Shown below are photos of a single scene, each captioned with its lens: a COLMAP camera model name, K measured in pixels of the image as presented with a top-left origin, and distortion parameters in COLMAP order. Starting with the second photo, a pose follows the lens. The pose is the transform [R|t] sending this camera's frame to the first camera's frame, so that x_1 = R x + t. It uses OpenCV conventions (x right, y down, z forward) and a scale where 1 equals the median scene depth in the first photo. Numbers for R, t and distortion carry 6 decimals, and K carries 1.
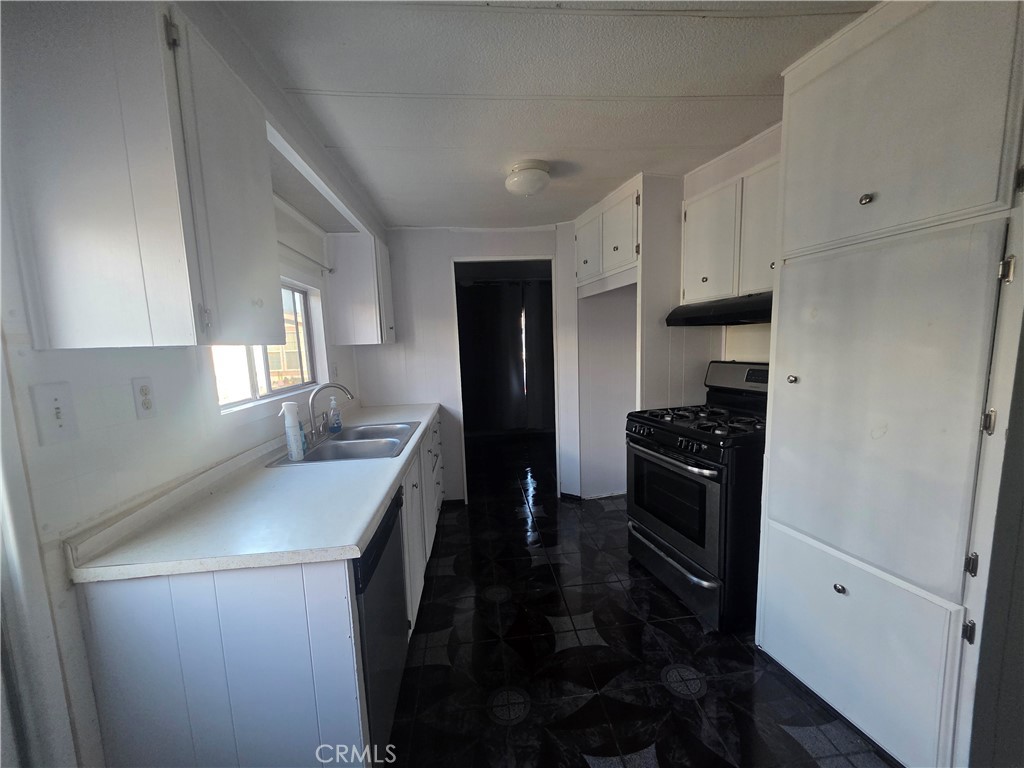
lens RADIAL K [[412.3, 0, 509.6], [0, 412.3, 392.0], [0, 0, 1]] dist [0.003722, 0.001765]
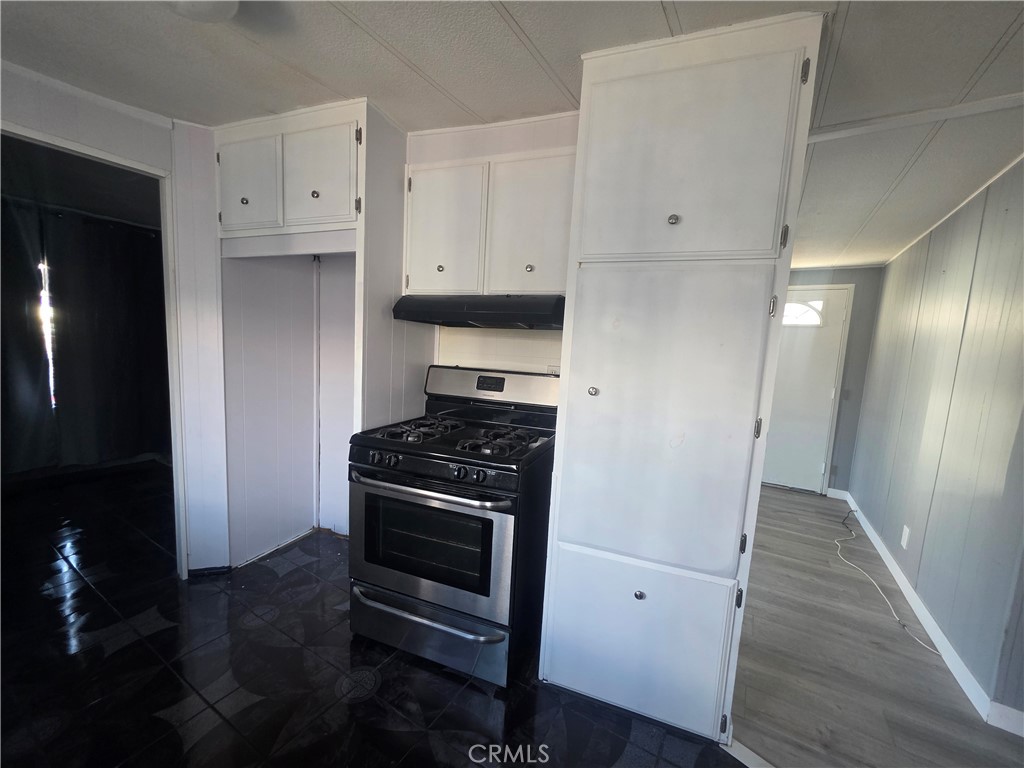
lens RADIAL K [[412.3, 0, 517.2], [0, 412.3, 394.0], [0, 0, 1]] dist [0.003722, 0.001765]
pose [[0.591468, -0.025511, 0.805925, -0.110697], [0.019043, 0.999663, 0.017668, -0.027363], [-0.806104, 0.004897, 0.591754, 0.357834]]
